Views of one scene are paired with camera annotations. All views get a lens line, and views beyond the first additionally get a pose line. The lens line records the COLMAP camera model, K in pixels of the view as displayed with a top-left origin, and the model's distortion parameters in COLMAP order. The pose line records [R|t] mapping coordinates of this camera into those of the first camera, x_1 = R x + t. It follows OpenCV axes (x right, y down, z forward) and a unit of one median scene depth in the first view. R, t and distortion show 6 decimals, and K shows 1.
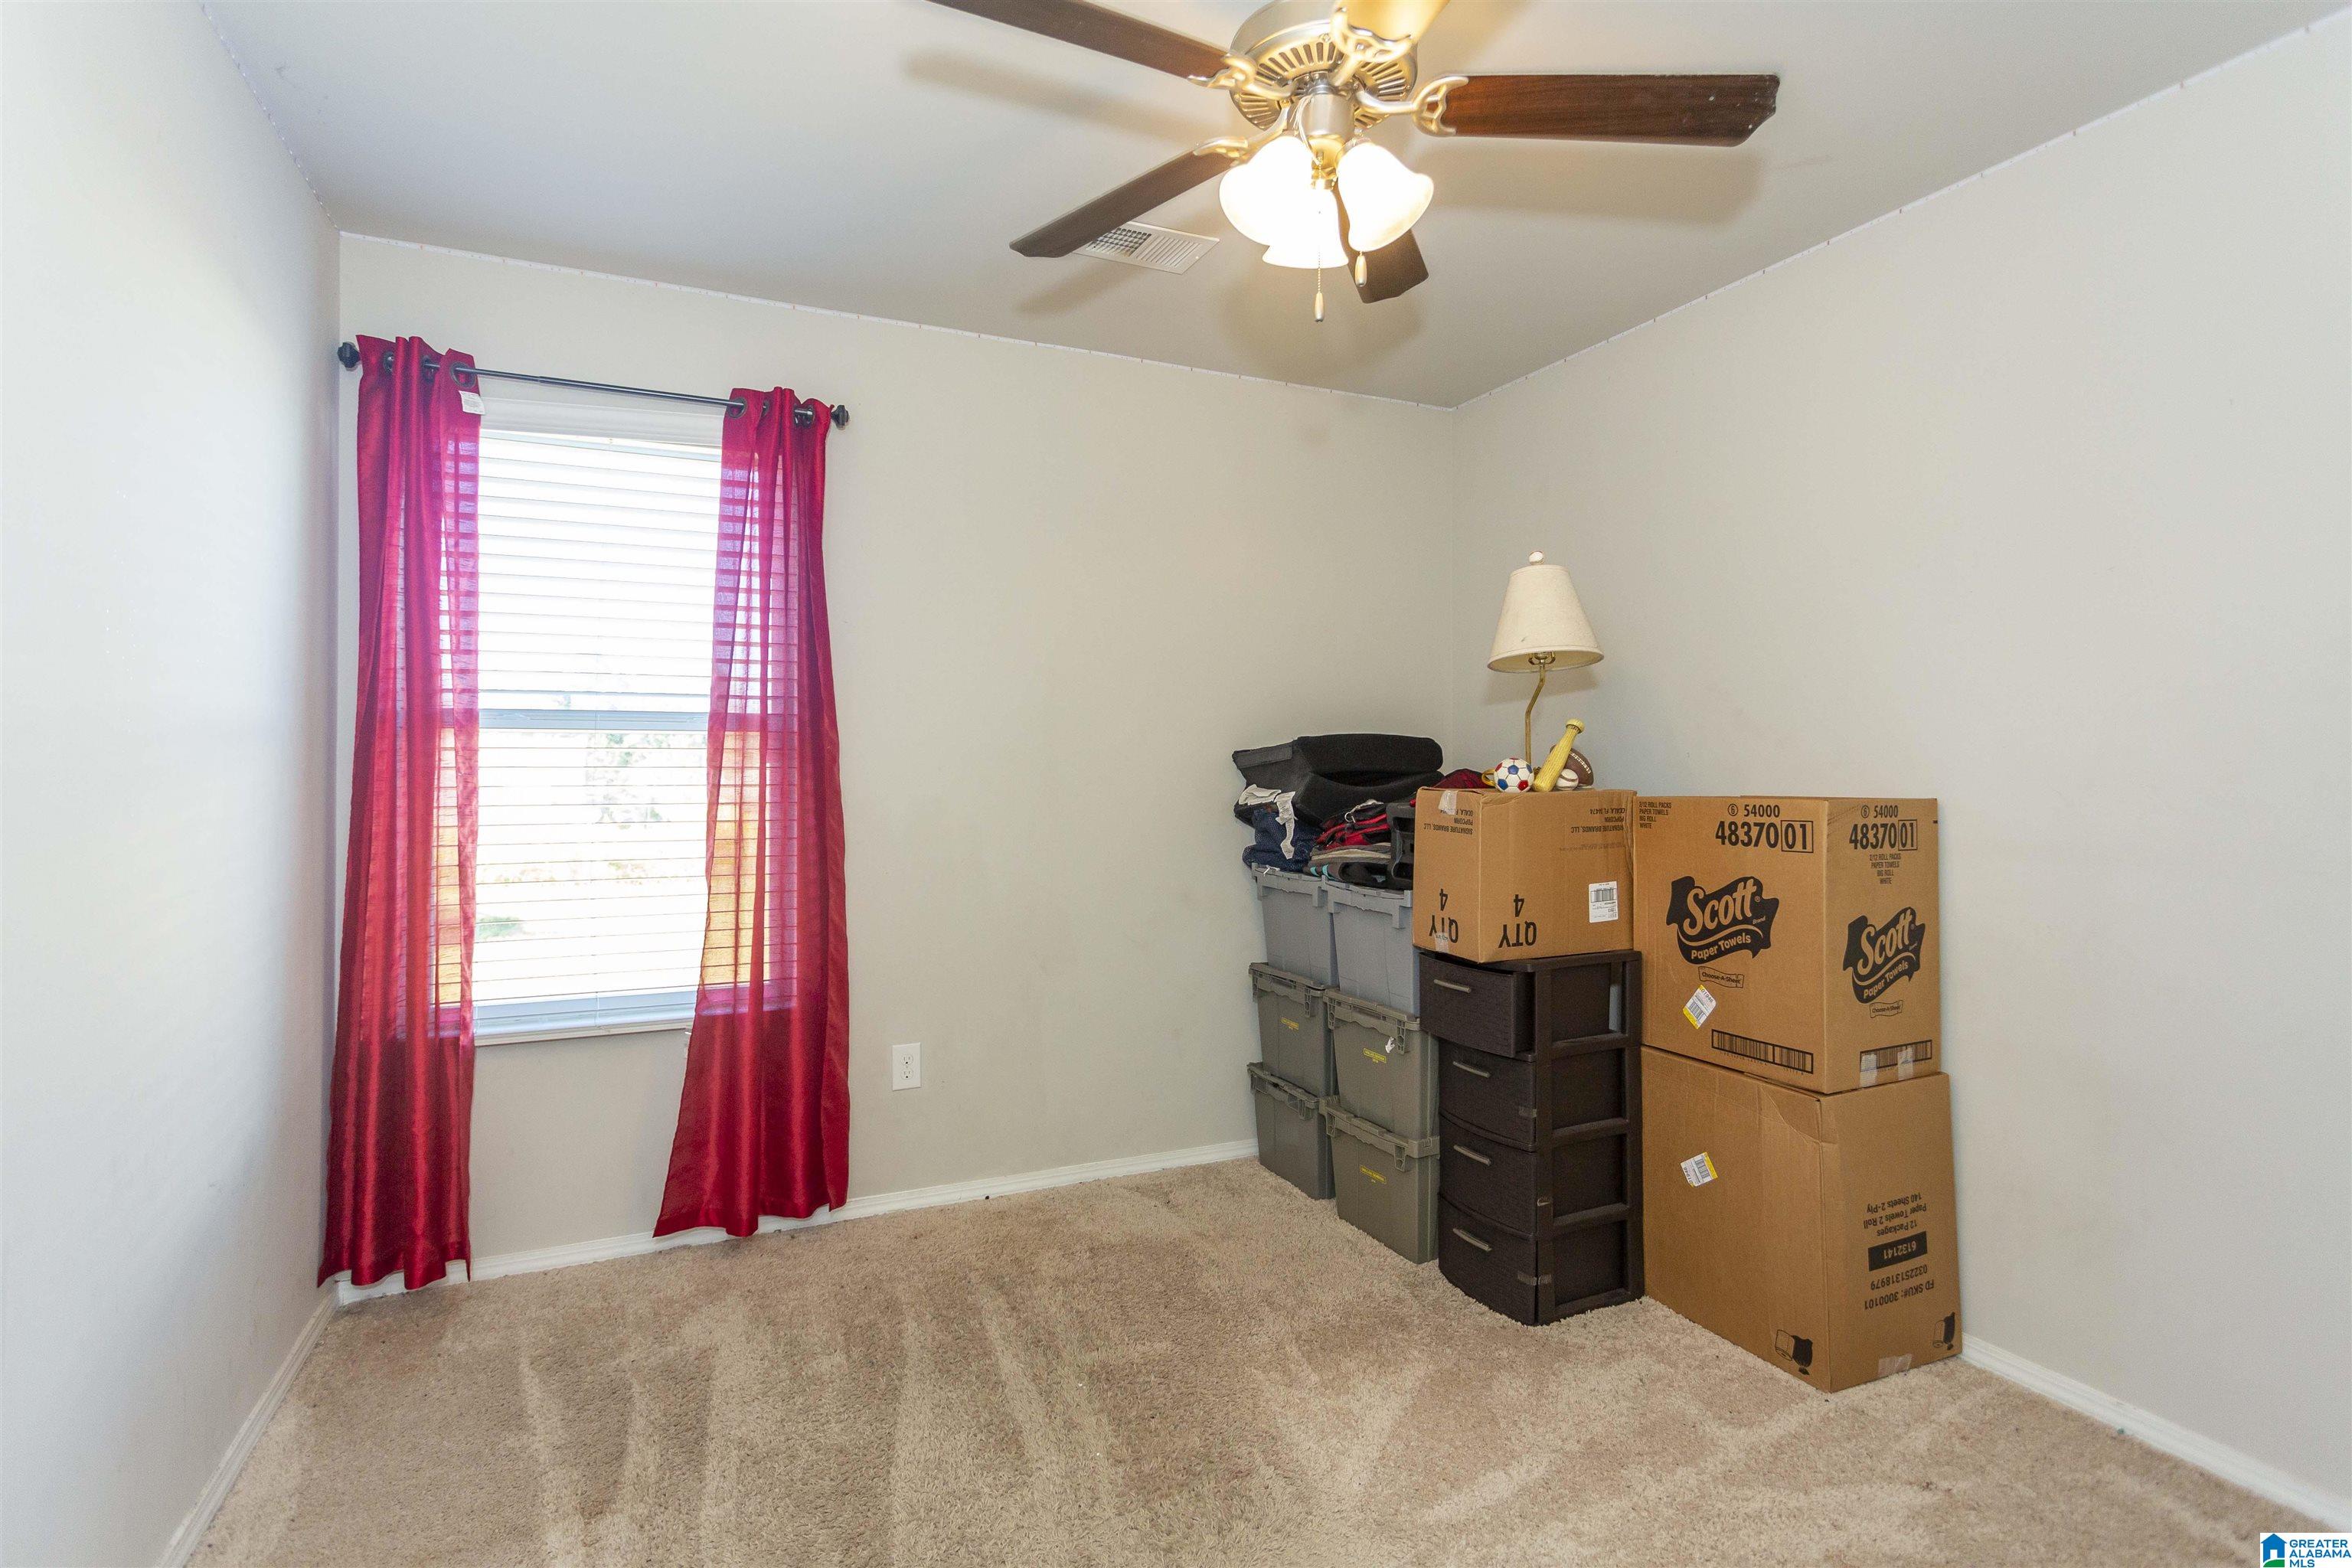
lens RADIAL K [[1107.8, 0, 1170.4], [0, 1107.8, 769.1], [0, 0, 1]] dist [0.001496, 0.002205]
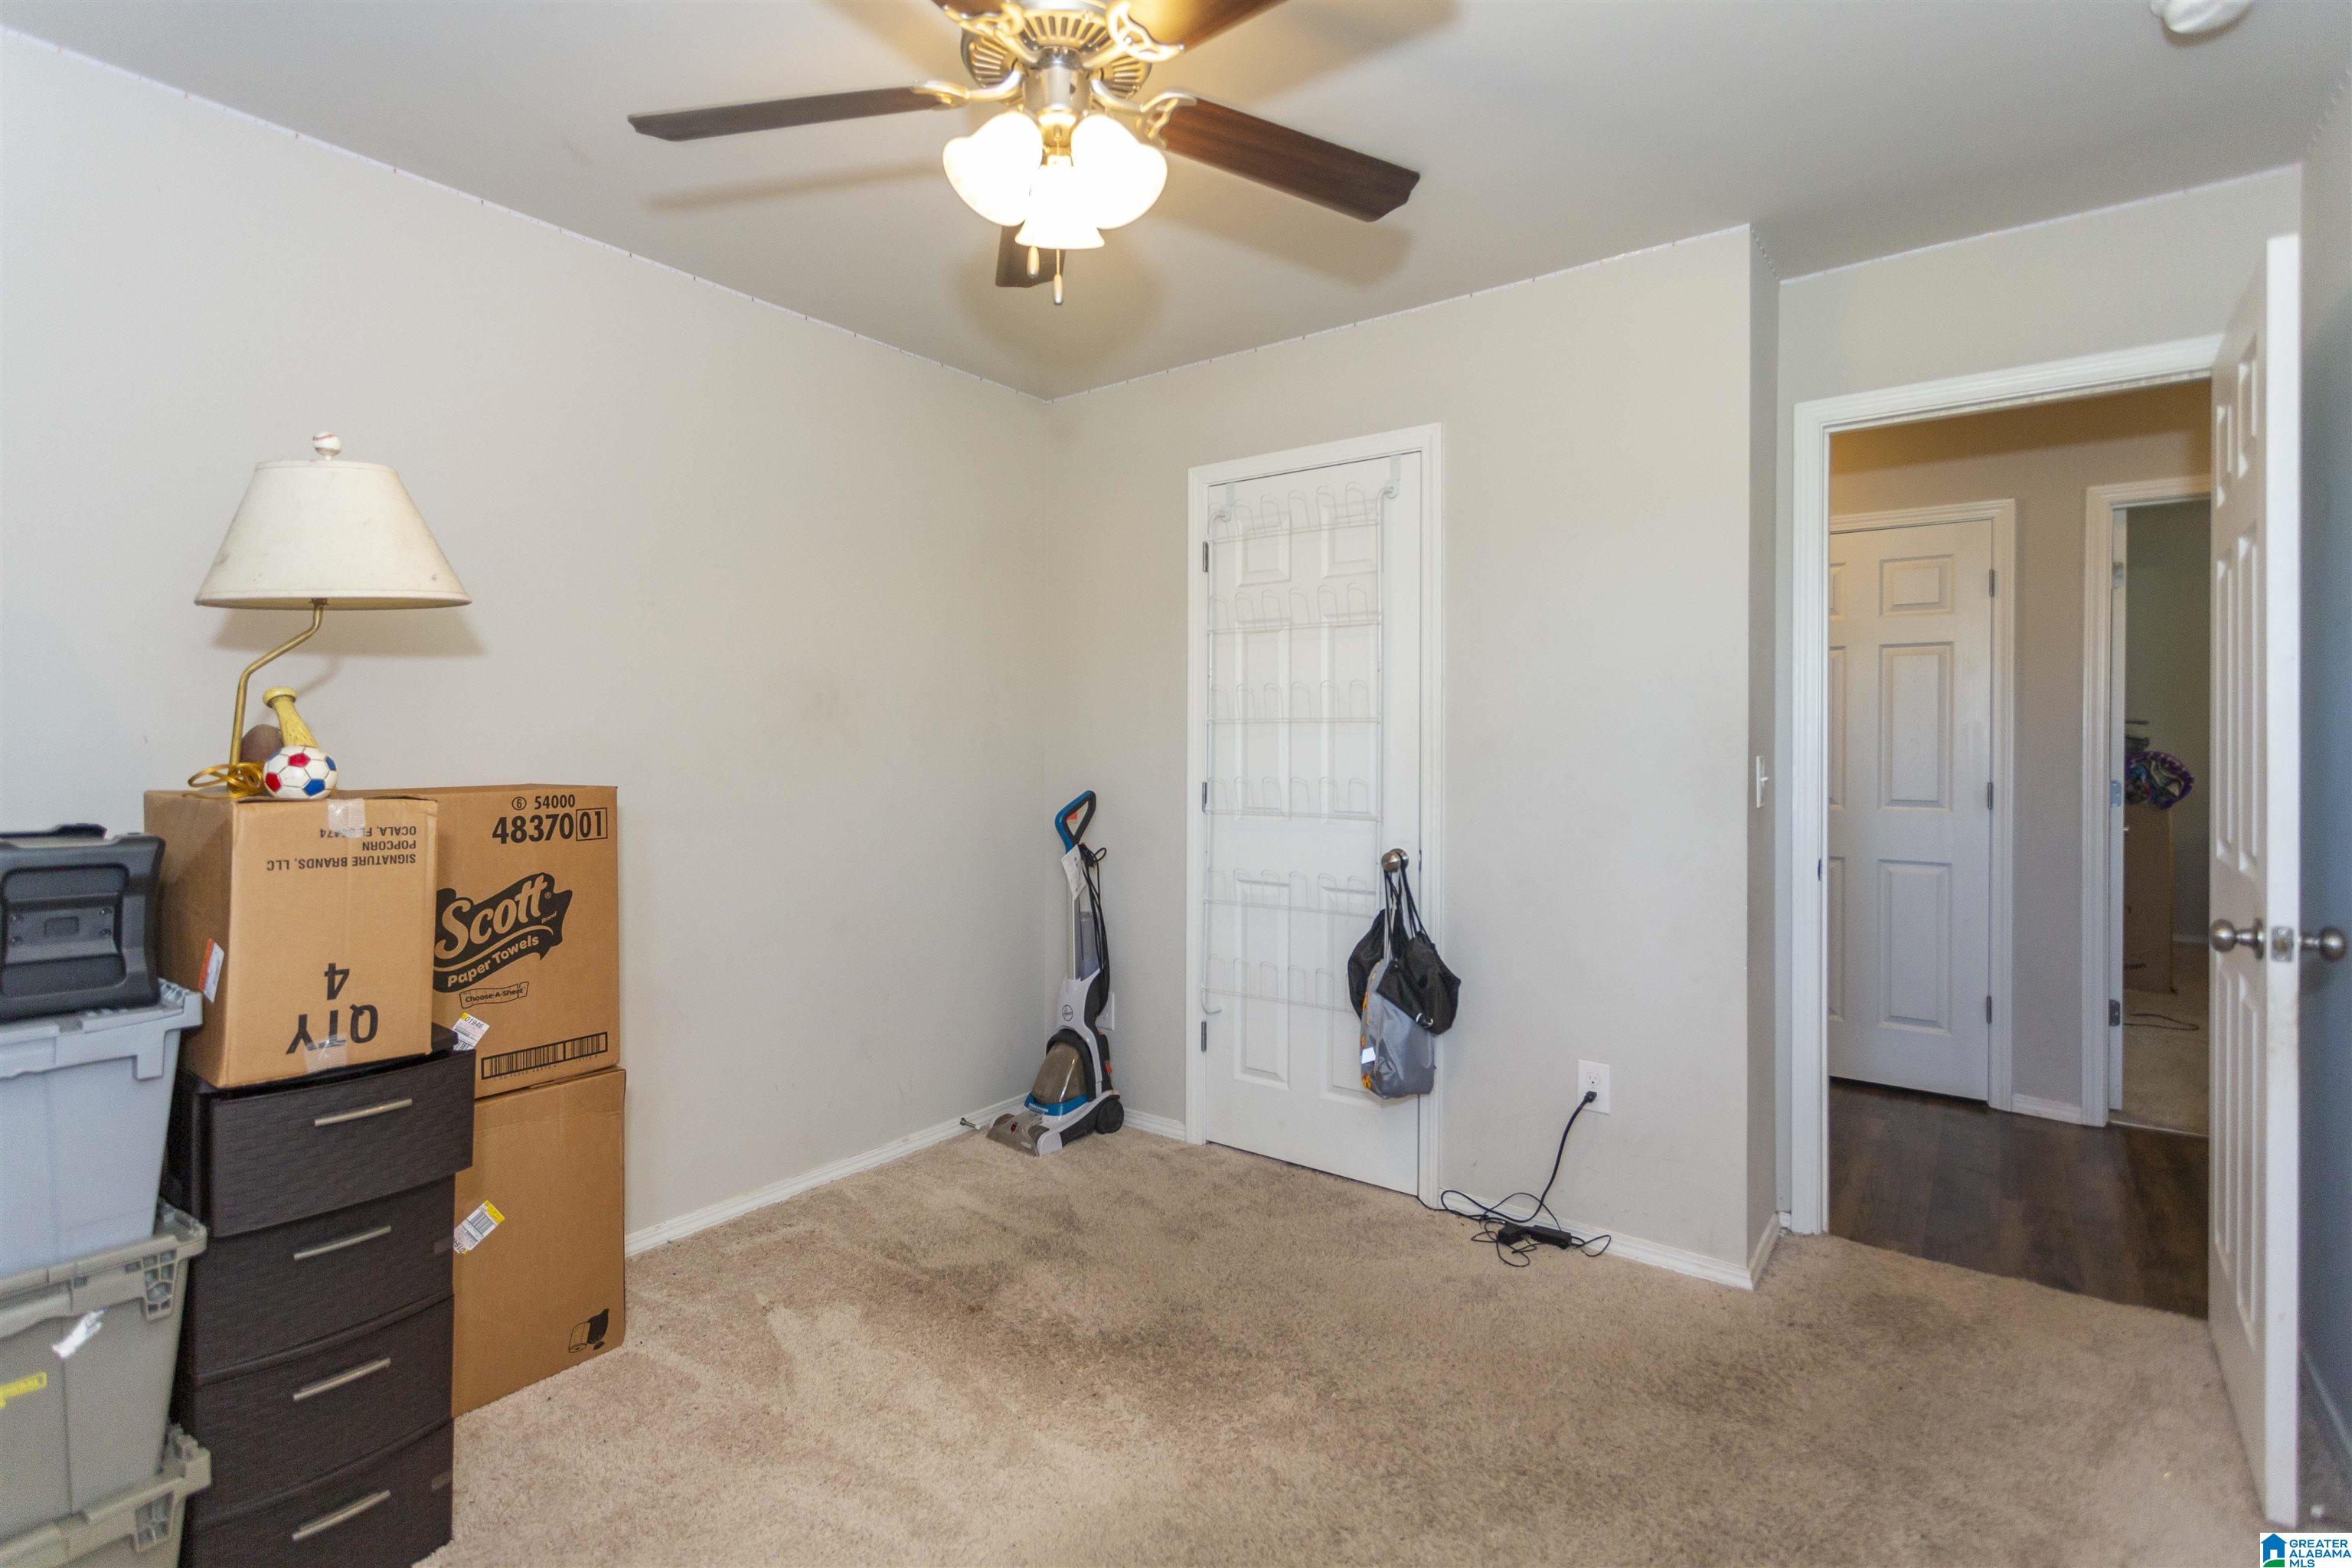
lens RADIAL K [[1107.8, 0, 1170.4], [0, 1107.8, 769.1], [0, 0, 1]] dist [0.001496, 0.002205]
pose [[-0.470193, -0.019451, 0.882350, -0.541330], [0.002594, 0.999722, 0.023420, -0.010927], [-0.882560, 0.013301, -0.470012, 0.957051]]
